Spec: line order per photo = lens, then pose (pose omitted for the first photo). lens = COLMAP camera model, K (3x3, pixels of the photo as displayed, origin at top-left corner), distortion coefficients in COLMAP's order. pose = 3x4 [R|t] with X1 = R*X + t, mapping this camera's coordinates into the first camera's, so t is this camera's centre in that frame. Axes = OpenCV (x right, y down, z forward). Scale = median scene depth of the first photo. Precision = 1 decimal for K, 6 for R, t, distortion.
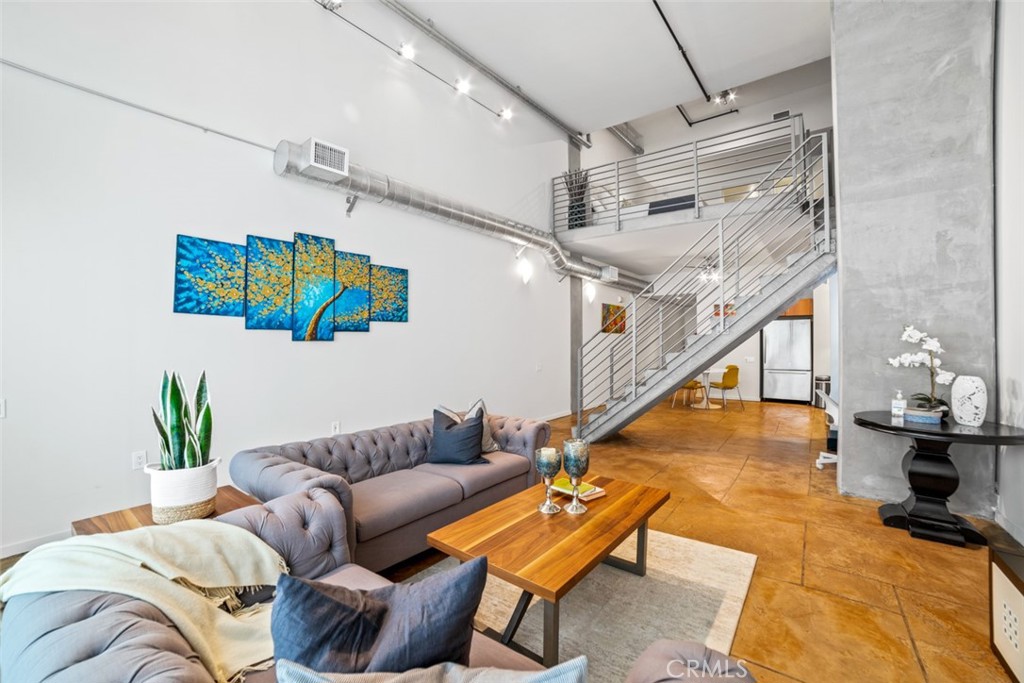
lens RADIAL K [[418.6, 0, 504.8], [0, 418.6, 340.7], [0, 0, 1]] dist [-0.103979, 0.033474]
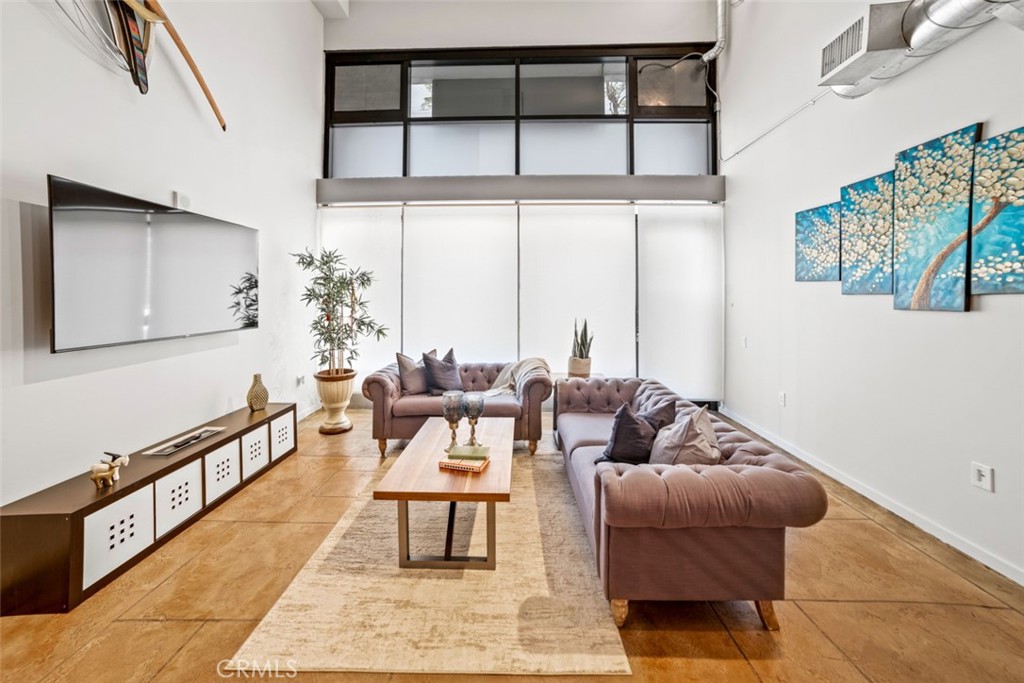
lens RADIAL K [[400.0, 0, 503.5], [0, 400.0, 298.8], [0, 0, 1]] dist [-0.058127, 0.027480]
pose [[-0.804510, 0.003953, -0.593927, 0.473249], [0.001412, 0.999988, 0.004743, -0.025067], [0.593938, 0.002978, -0.804505, 1.274062]]
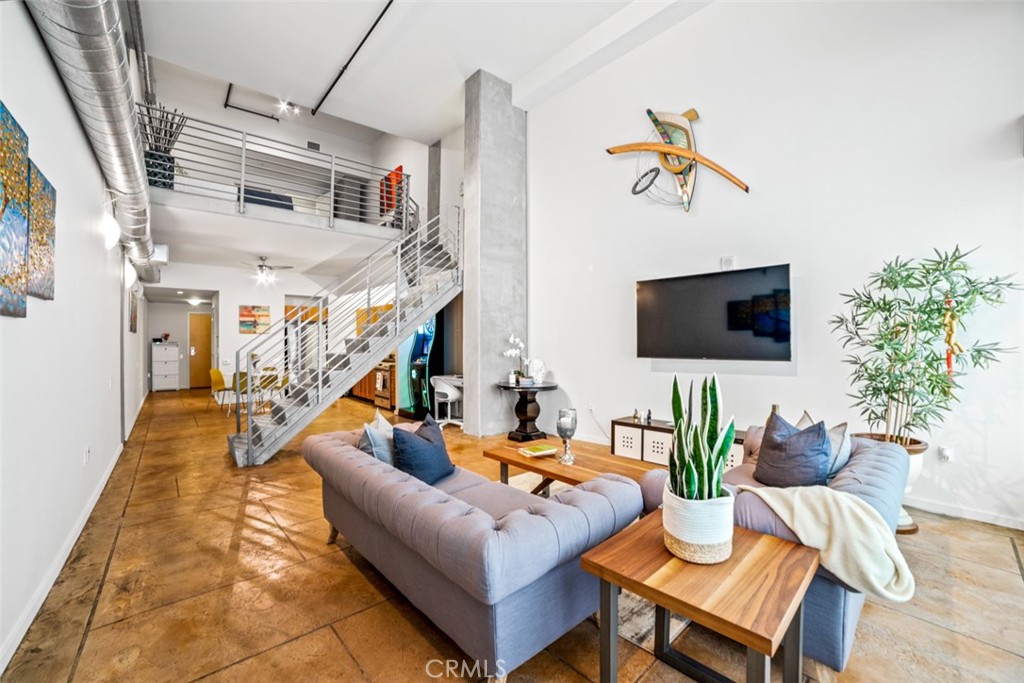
lens RADIAL K [[418.6, 0, 504.8], [0, 418.6, 340.7], [0, 0, 1]] dist [-0.103979, 0.033474]
pose [[0.190213, 0.010101, 0.981691, -0.827694], [0.000277, 0.999946, -0.010343, 0.010912], [-0.981743, 0.002239, 0.190200, 0.587942]]
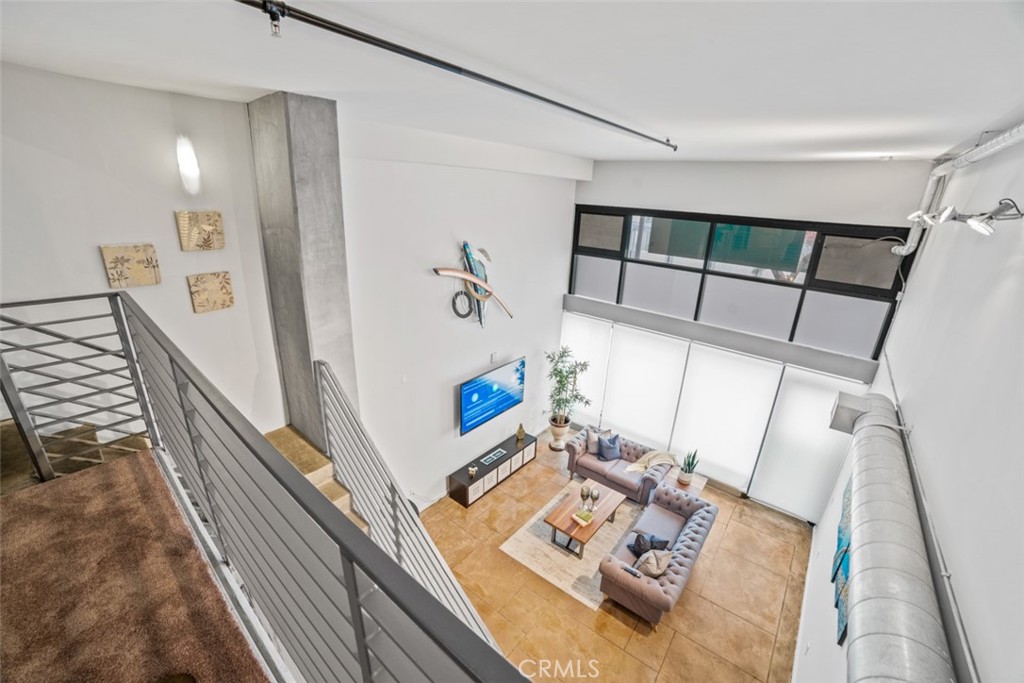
lens RADIAL K [[411.5, 0, 510.2], [0, 411.5, 343.6], [0, 0, 1]] dist [-0.097140, 0.036102]
pose [[-0.999141, -0.039954, 0.011005, 0.435362], [-0.033984, 0.941897, 0.334180, -0.989657], [-0.023718, 0.333519, -0.942445, 2.048647]]
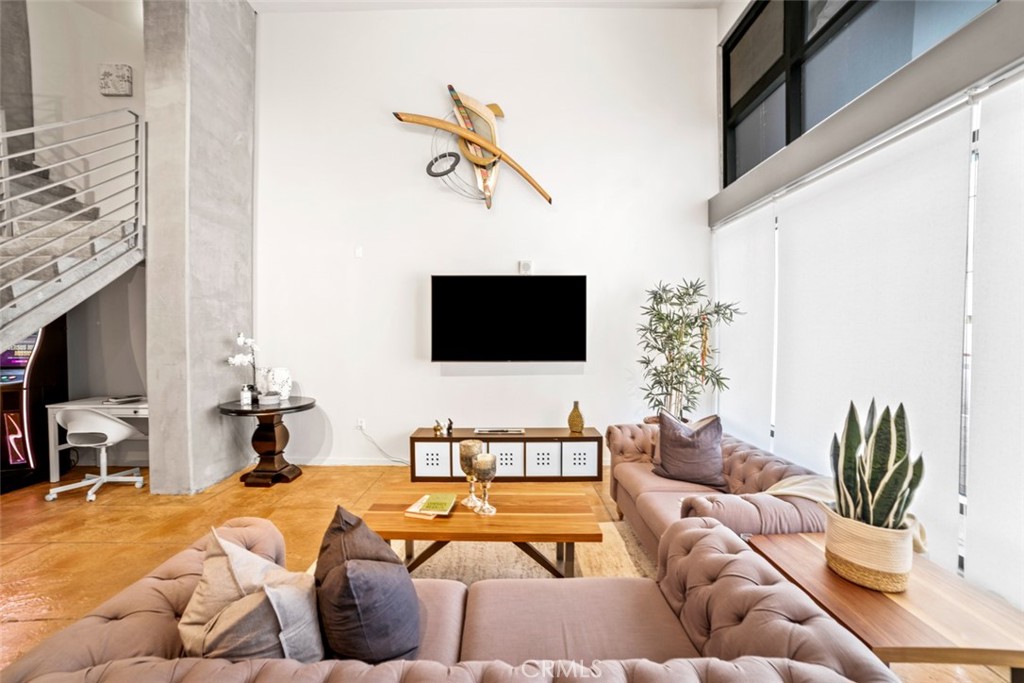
lens RADIAL K [[411.5, 0, 510.2], [0, 411.5, 343.6], [0, 0, 1]] dist [-0.097140, 0.036102]
pose [[-0.618788, -0.014887, 0.785417, -0.467154], [0.001974, 0.999788, 0.020506, -0.025775], [-0.785555, 0.014239, -0.618628, 0.997487]]
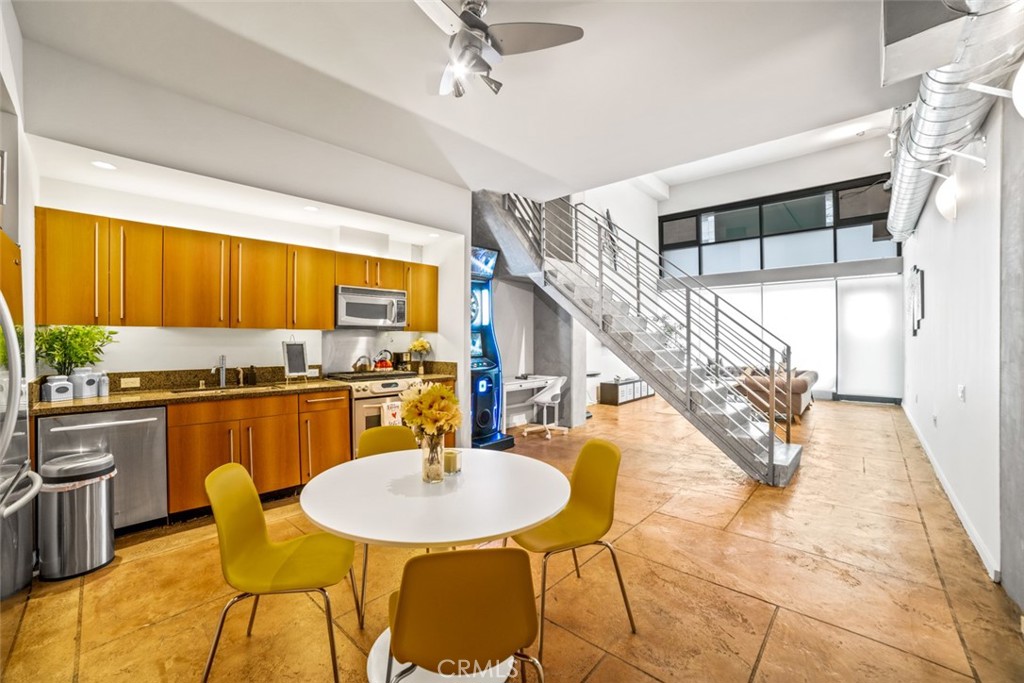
lens RADIAL K [[418.6, 0, 504.8], [0, 418.6, 340.7], [0, 0, 1]] dist [-0.103979, 0.033474]
pose [[-0.997351, 0.005429, 0.072543, 1.114771], [0.005522, 0.999984, 0.001091, 0.005649], [-0.072536, 0.001488, -0.997365, 2.992989]]
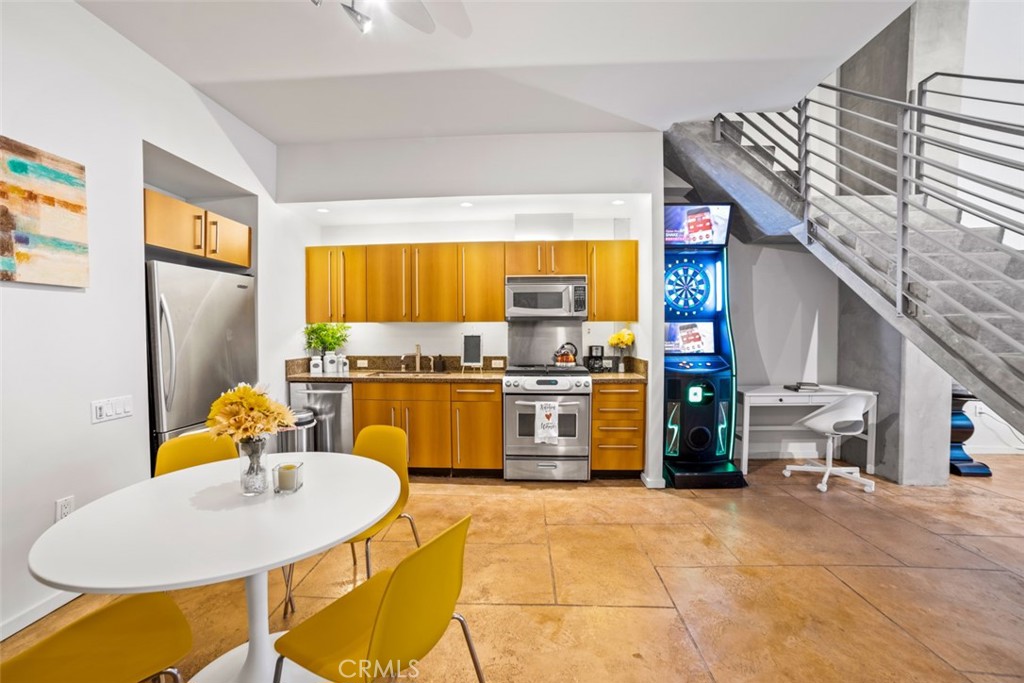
lens RADIAL K [[411.5, 0, 510.2], [0, 411.5, 343.6], [0, 0, 1]] dist [-0.097140, 0.036102]
pose [[-0.578215, -0.018261, 0.815680, 0.726237], [0.006252, 0.999621, 0.026812, 0.004471], [-0.815861, 0.020603, -0.577881, 2.508355]]
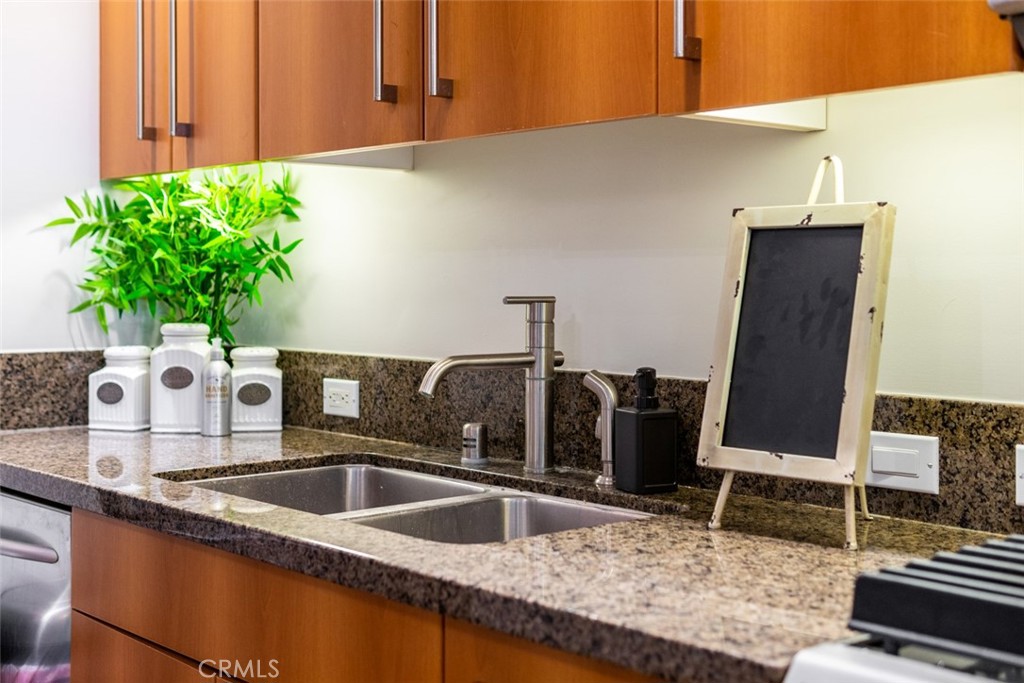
lens RADIAL K [[1394.2, 0, 569.8], [0, 1394.2, 289.0], [0, 0, 1]] dist [0.056441, -0.019173]
pose [[0.126523, -0.000907, 0.991963, 1.282956], [-0.005653, 0.999983, 0.001636, 0.036183], [-0.991948, -0.005814, 0.126516, 1.916086]]
